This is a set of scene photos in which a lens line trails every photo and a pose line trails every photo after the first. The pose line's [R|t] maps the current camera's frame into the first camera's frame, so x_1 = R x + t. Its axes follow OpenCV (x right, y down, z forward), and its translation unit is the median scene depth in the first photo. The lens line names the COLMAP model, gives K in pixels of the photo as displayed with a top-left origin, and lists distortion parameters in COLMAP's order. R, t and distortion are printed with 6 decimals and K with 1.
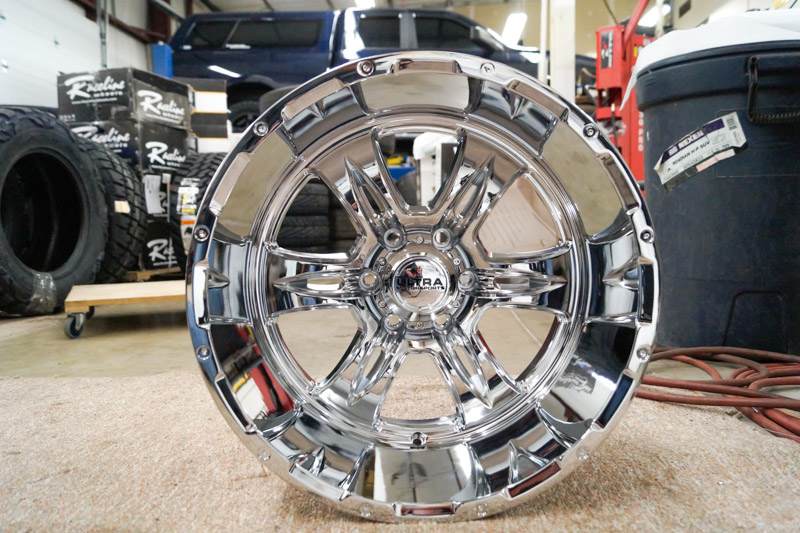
lens RADIAL K [[632.2, 0, 400.0], [0, 632.2, 266.5], [0, 0, 1]] dist [0.003305, 0.001106]
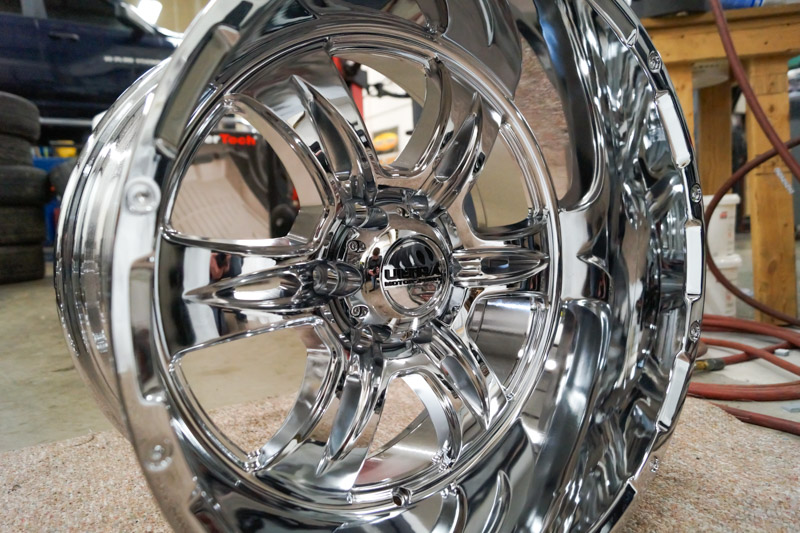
lens RADIAL K [[619.8, 0, 400.0], [0, 619.8, 266.5], [0, 0, 1]] dist [0.004729, 0.004124]
pose [[0.846679, -0.086898, 0.524961, -0.313137], [0.084439, 0.996016, 0.028686, -0.002717], [-0.525362, 0.020039, 0.850643, 0.424688]]
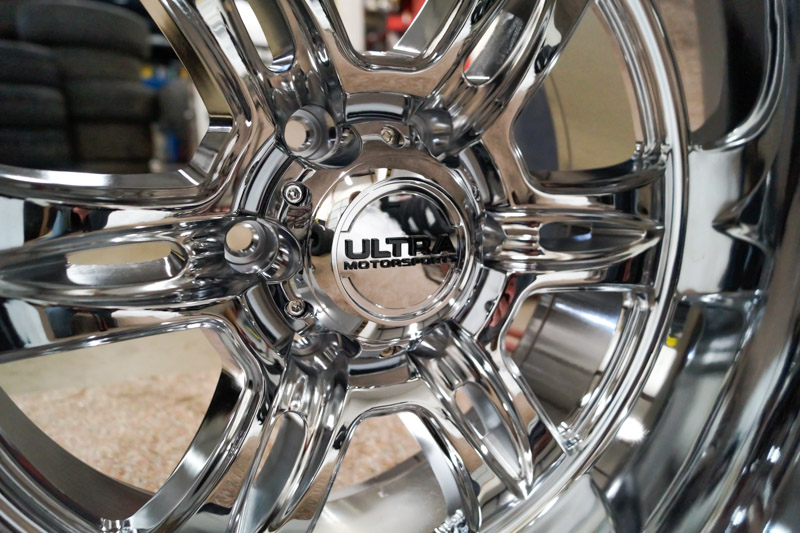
lens RADIAL K [[613.4, 0, 400.0], [0, 613.4, 266.5], [0, 0, 1]] dist [0.009522, 0.004011]
pose [[0.929174, -0.072577, 0.362449, -0.100119], [0.028010, 0.991540, 0.126740, -0.010346], [-0.368581, -0.107611, 0.923346, 0.629975]]
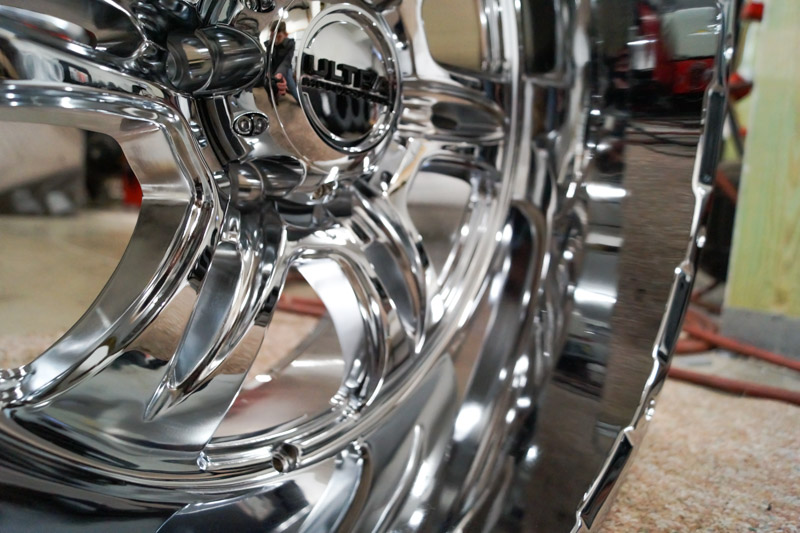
lens RADIAL K [[604.0, 0, 399.0], [0, 604.0, 277.2], [0, 0, 1]] dist [0.016994, 0.001014]
pose [[0.674657, -0.060199, 0.735672, -0.220920], [-0.014114, 0.995434, 0.094399, 0.105461], [-0.737996, -0.074070, 0.670727, 0.682863]]
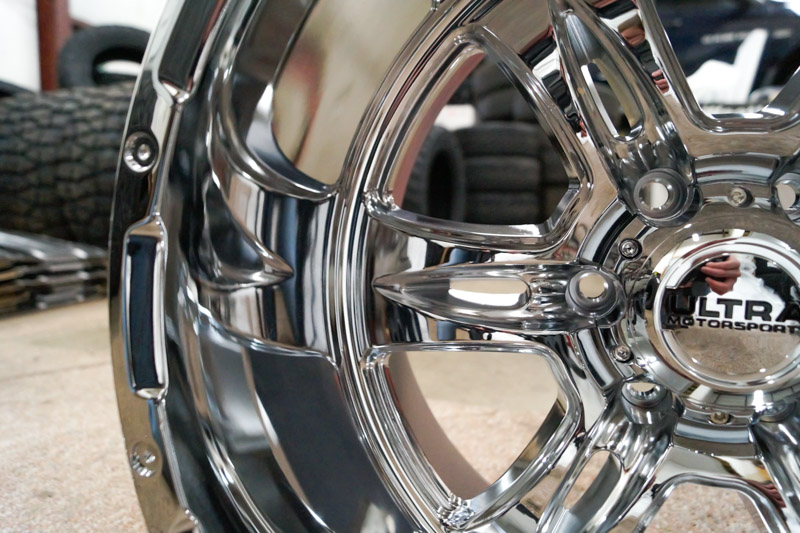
lens RADIAL K [[604.9, 0, 374.4], [0, 604.9, 251.3], [0, 0, 1]] dist [0.004034, 0.003956]
pose [[0.927720, 0.053772, -0.369384, -0.035975], [-0.053110, 0.998517, 0.011969, -0.002612], [0.369479, 0.008514, 0.929200, 0.568961]]
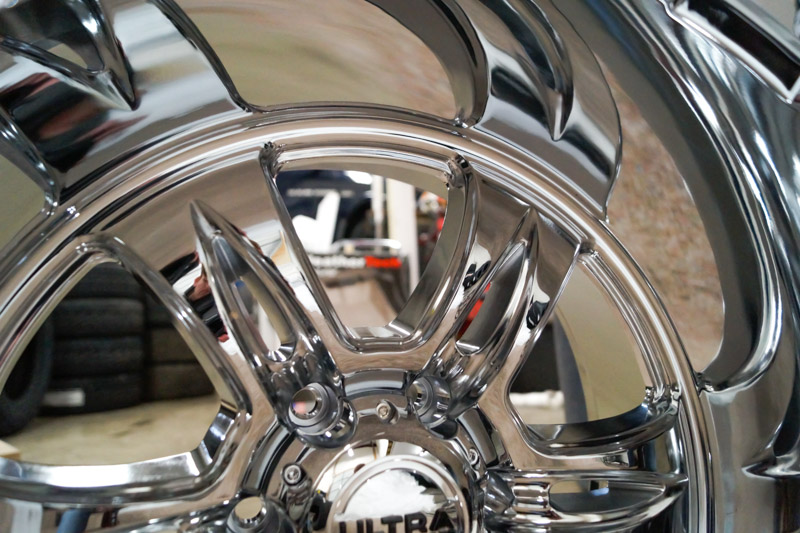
lens RADIAL K [[617.0, 0, 400.0], [0, 617.0, 266.5], [0, 0, 1]] dist [-0.003601, -0.005606]
pose [[0.960290, -0.013207, 0.278690, -0.066641], [0.064055, 0.982634, -0.174148, -0.060547], [-0.271550, 0.185084, 0.944460, 0.595507]]
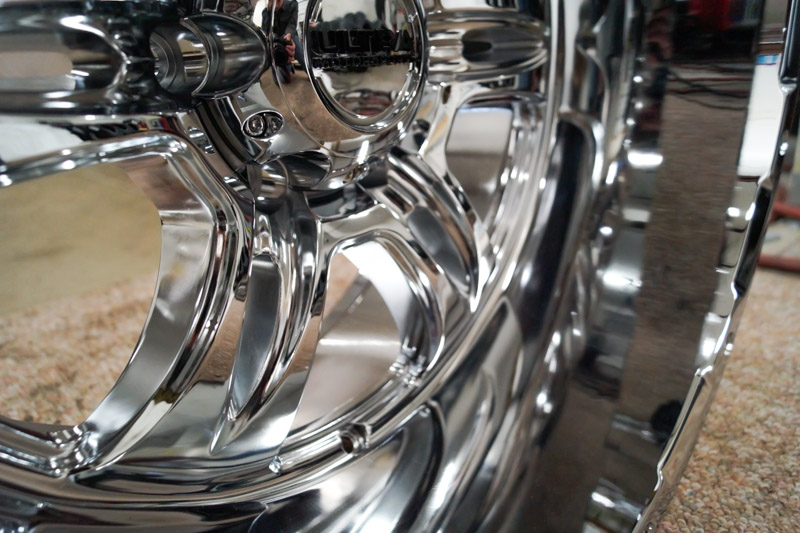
lens RADIAL K [[603.3, 0, 400.0], [0, 603.3, 266.5], [0, 0, 1]] dist [0.008604, 0.004704]
pose [[0.700974, -0.277614, 0.656937, -0.191254], [0.115022, 0.953077, 0.280027, 0.047038], [-0.703850, -0.120729, 0.700014, 0.712753]]
